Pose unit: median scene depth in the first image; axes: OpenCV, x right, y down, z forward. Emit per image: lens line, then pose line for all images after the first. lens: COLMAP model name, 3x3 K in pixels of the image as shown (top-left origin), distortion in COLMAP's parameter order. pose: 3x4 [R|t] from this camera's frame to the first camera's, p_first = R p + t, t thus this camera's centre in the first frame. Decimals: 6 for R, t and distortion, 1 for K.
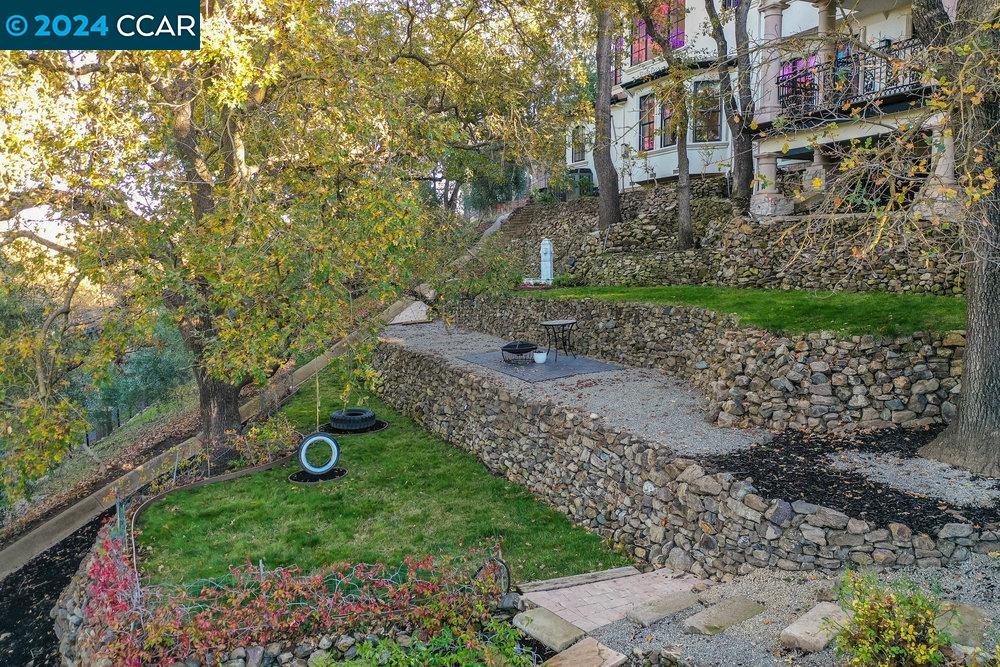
lens RADIAL K [[795.6, 0, 500.3], [0, 795.6, 335.4], [0, 0, 1]] dist [-0.002618, 0.001914]
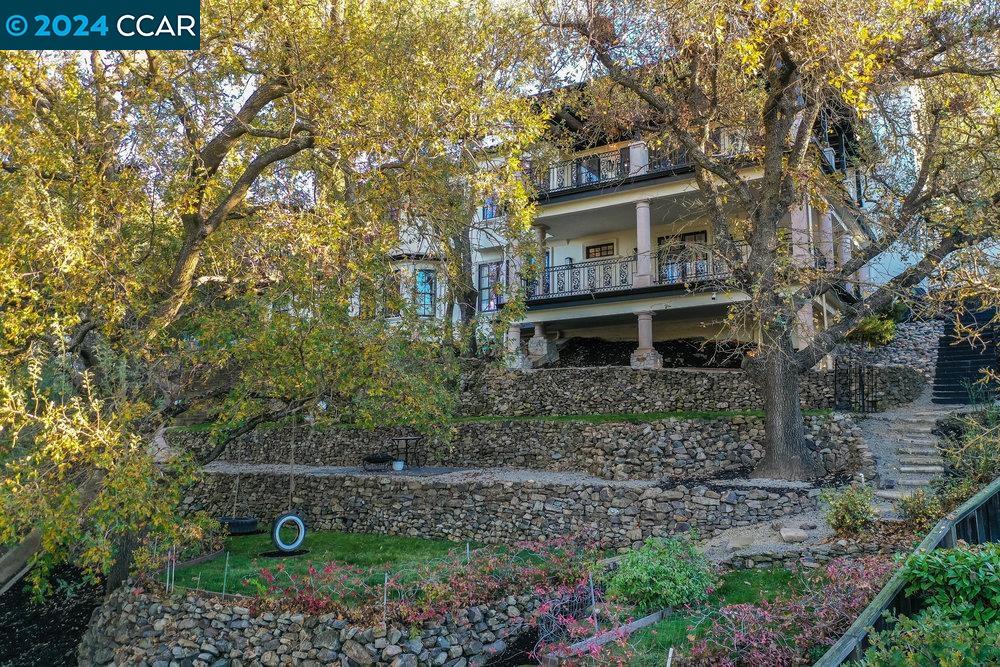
lens RADIAL K [[795.6, 0, 499.8], [0, 795.6, 332.0], [0, 0, 1]] dist [-0.002618, 0.001914]
pose [[0.838177, 0.091922, 0.537596, -0.747642], [0.043113, 0.971443, -0.233322, 0.181657], [-0.543691, 0.218742, 0.810279, -0.162761]]
